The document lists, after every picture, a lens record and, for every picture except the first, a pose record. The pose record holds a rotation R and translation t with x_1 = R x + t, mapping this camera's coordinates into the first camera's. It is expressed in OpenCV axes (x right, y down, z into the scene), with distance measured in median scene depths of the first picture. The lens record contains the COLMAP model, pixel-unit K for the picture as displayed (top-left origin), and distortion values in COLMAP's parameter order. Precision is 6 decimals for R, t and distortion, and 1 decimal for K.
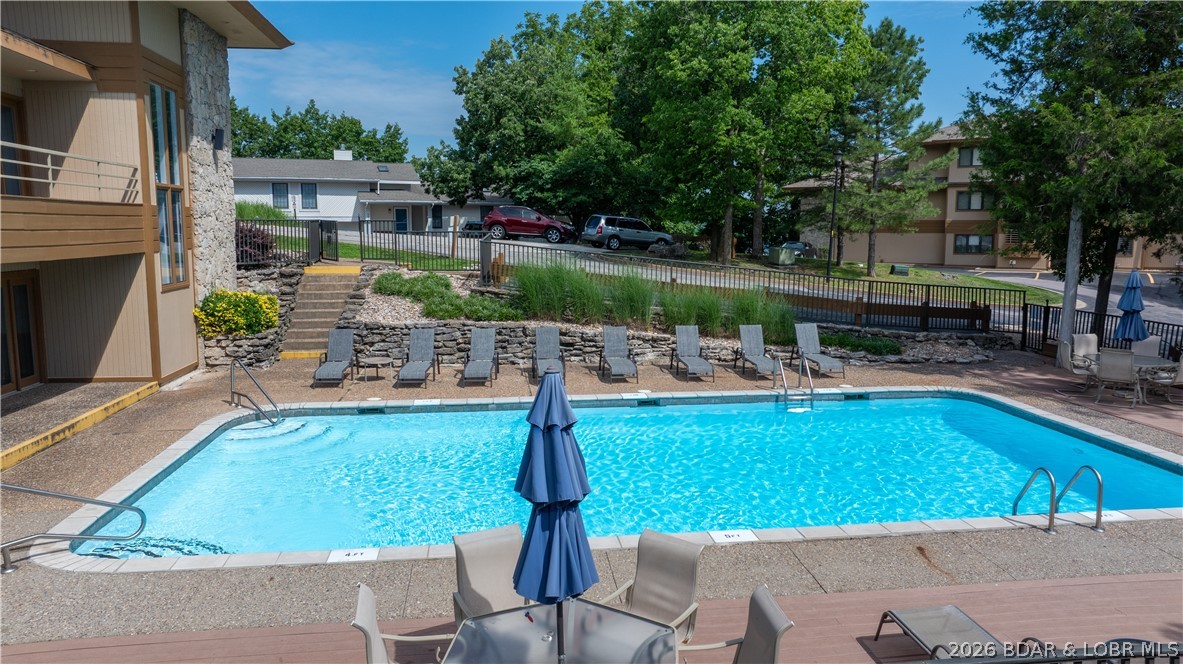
lens RADIAL K [[826.8, 0, 596.7], [0, 826.8, 329.2], [0, 0, 1]] dist [-0.004384, 0.007180]
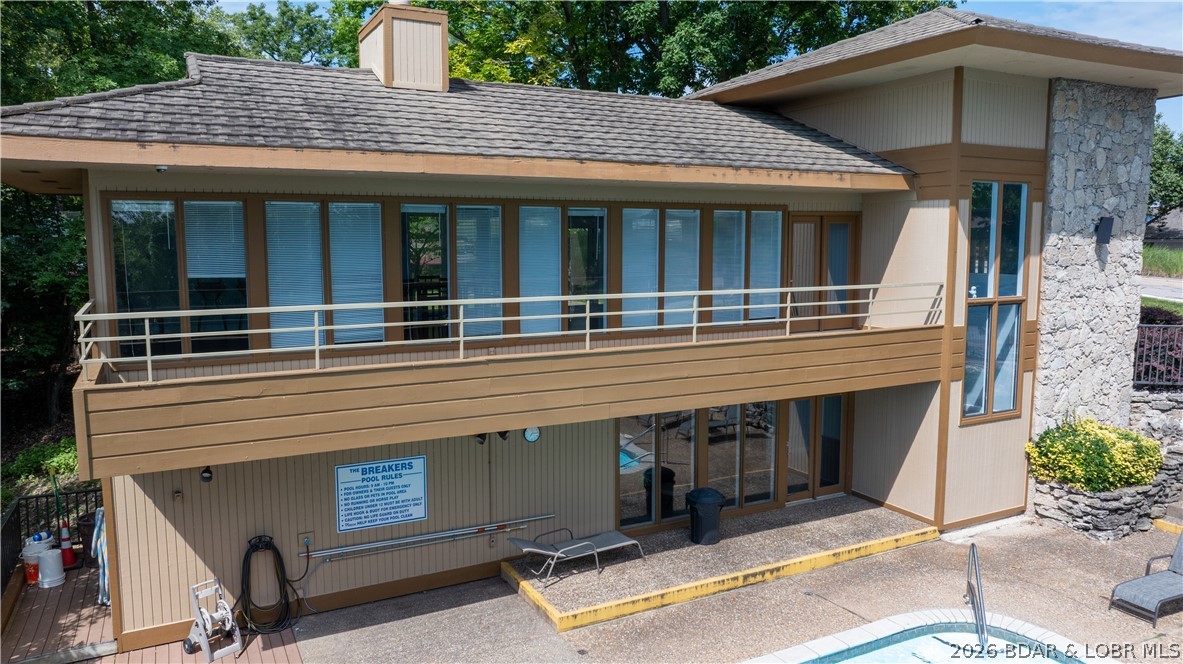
lens RADIAL K [[826.8, 0, 595.7], [0, 826.8, 341.1], [0, 0, 1]] dist [-0.004384, 0.007180]
pose [[0.344487, 0.111345, -0.932165, 0.121197], [-0.113716, 0.990579, 0.076299, -0.144545], [0.931878, 0.079718, 0.353903, 0.319895]]
